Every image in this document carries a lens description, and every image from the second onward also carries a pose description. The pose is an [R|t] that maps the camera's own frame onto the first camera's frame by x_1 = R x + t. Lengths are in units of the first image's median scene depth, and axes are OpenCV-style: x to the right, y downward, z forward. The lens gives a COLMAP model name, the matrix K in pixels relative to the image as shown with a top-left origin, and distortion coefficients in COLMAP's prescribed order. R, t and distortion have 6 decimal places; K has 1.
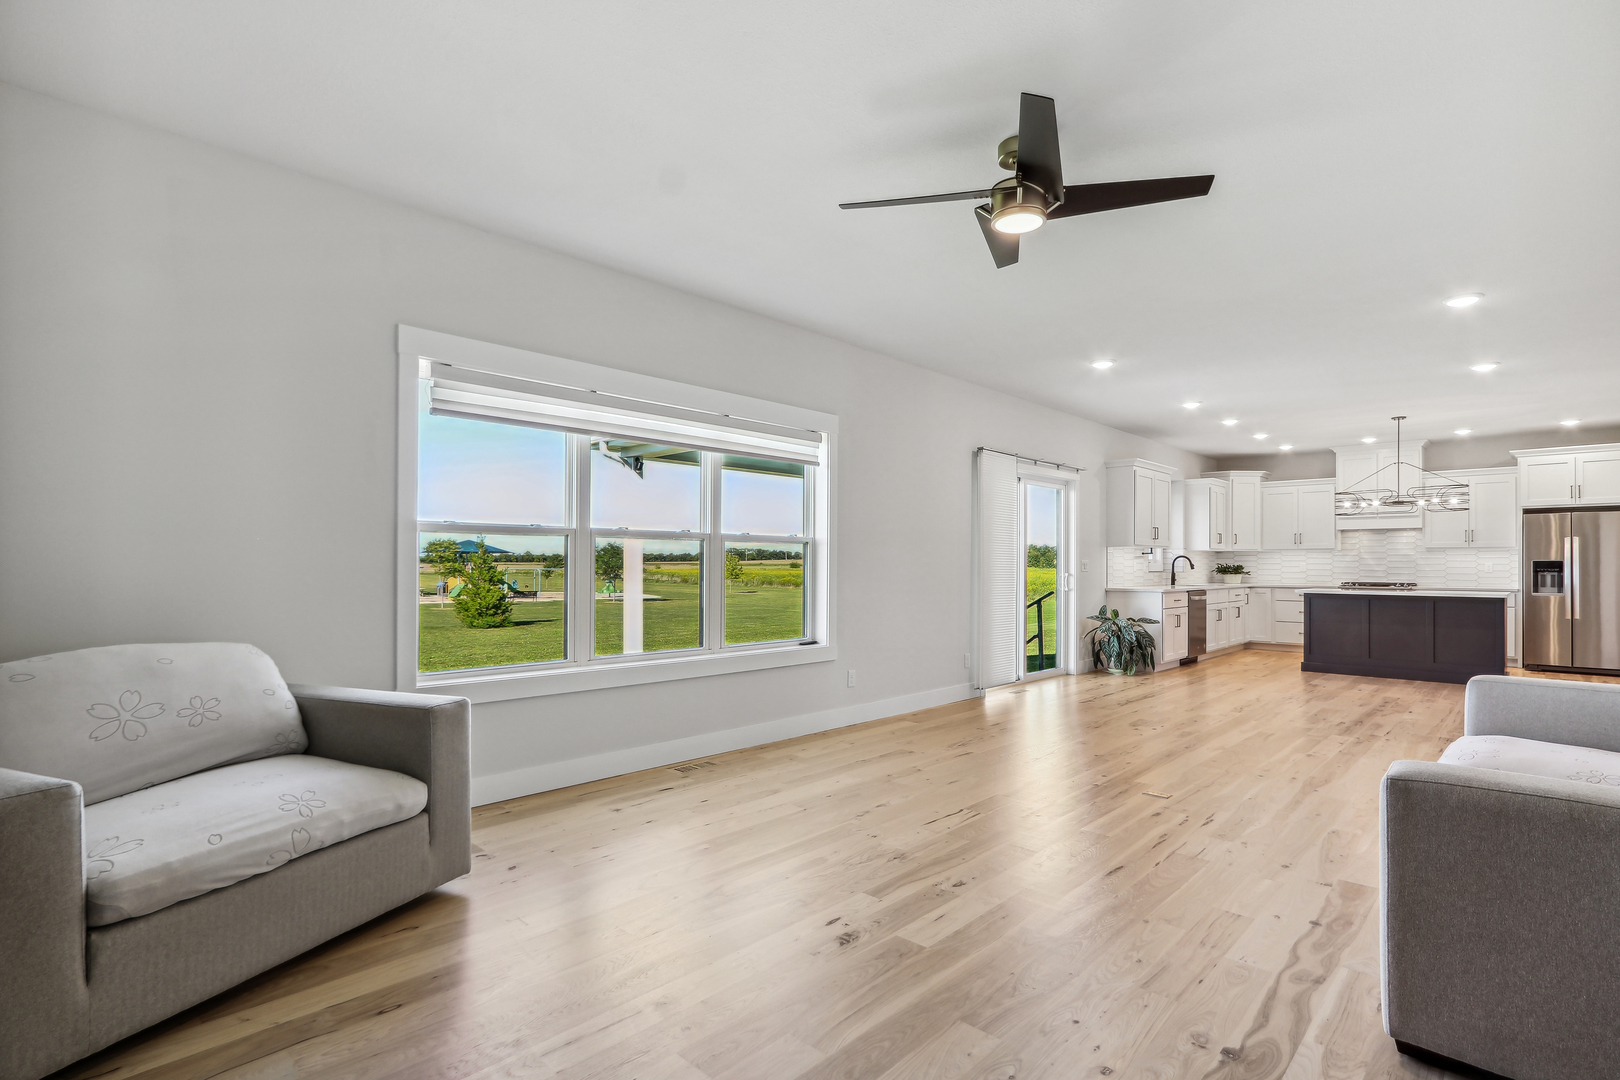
lens RADIAL K [[790.6, 0, 821.6], [0, 790.6, 546.3], [0, 0, 1]] dist [-0.005401, -0.000701]
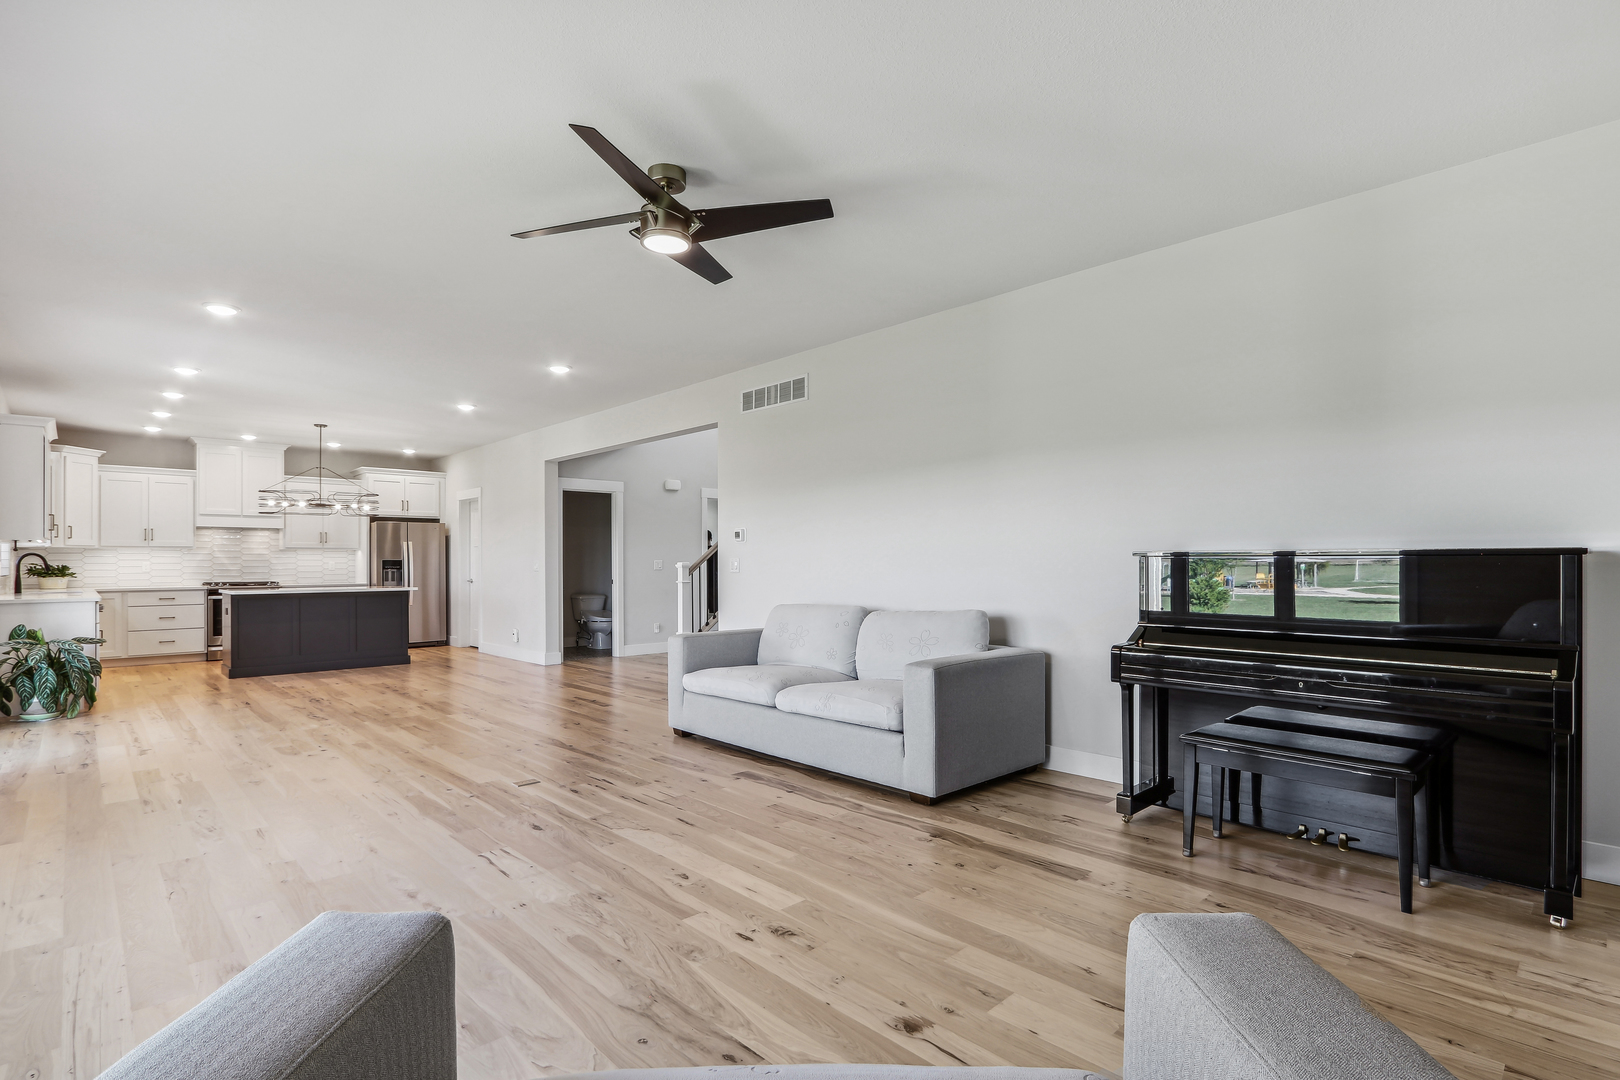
lens RADIAL K [[790.6, 0, 820.7], [0, 790.6, 554.8], [0, 0, 1]] dist [-0.005401, -0.000701]
pose [[0.045808, 0.005650, 0.998934, -0.269957], [-0.017501, 0.999835, -0.004853, 0.004433], [-0.998797, -0.017260, 0.045899, 0.251399]]
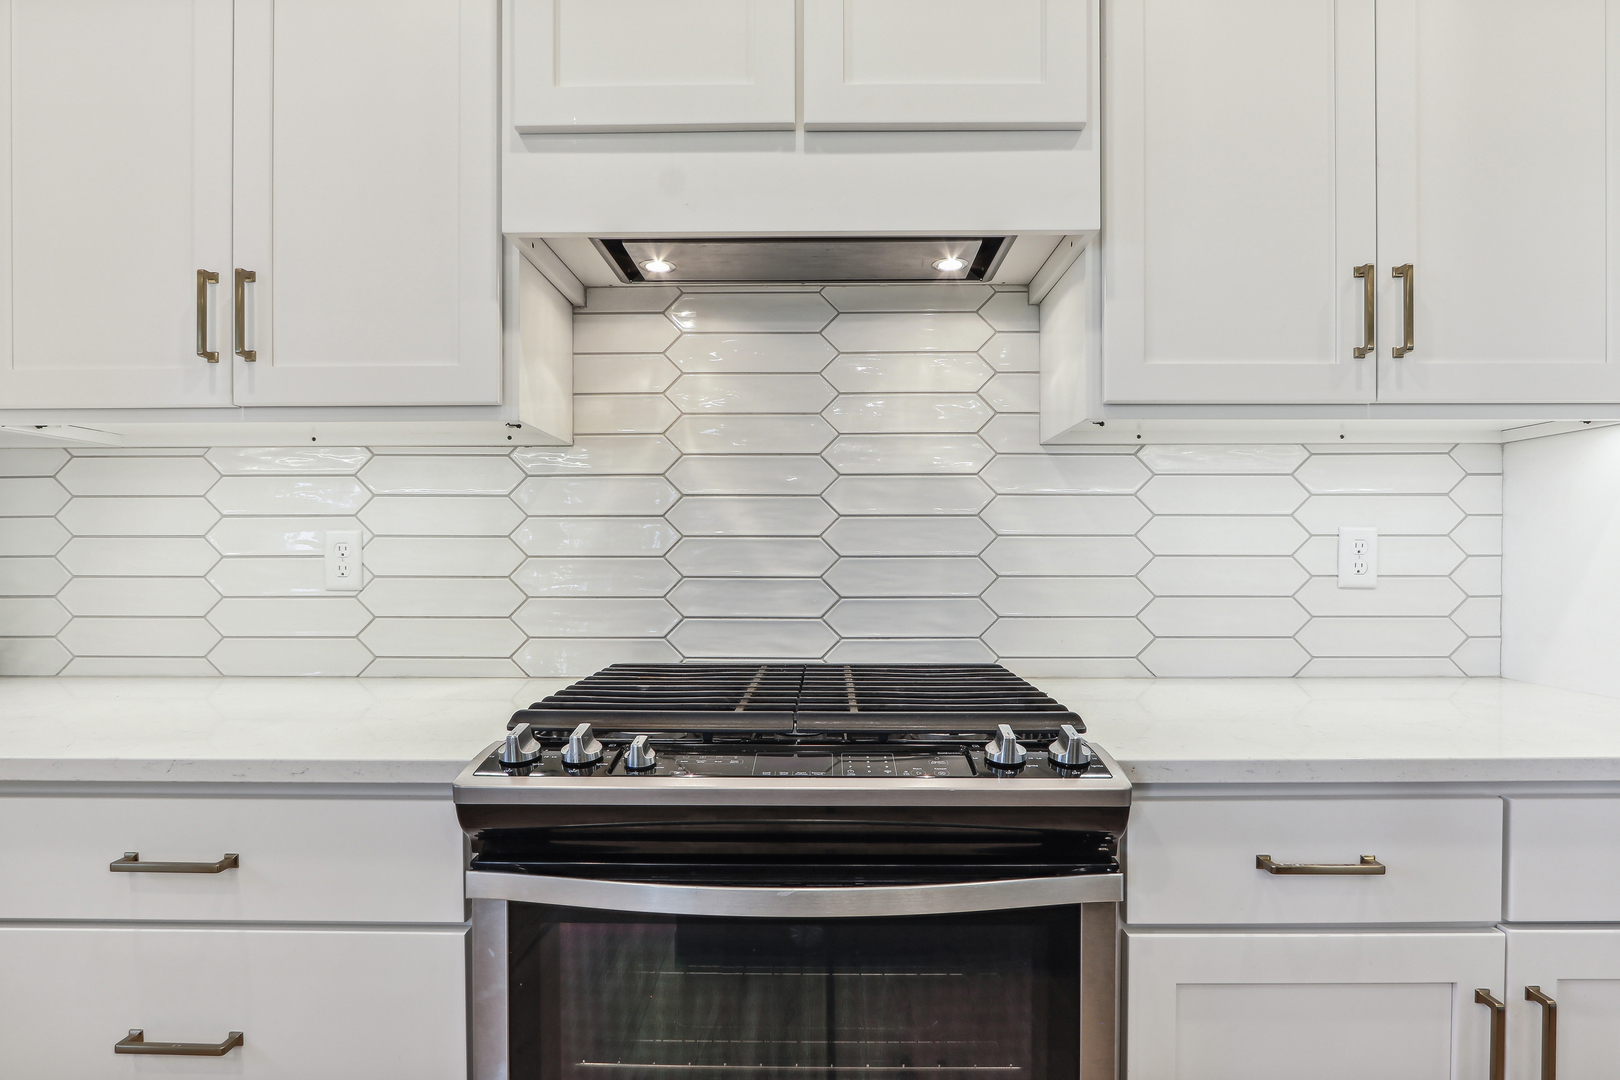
lens RADIAL K [[845.9, 0, 812.8], [0, 845.9, 551.3], [0, 0, 1]] dist [-0.001189, -0.000056]
pose [[0.743890, 0.003493, 0.668293, 0.679571], [-0.009805, 0.999936, 0.005688, 0.027561], [-0.668231, -0.010783, 0.743876, 0.987496]]
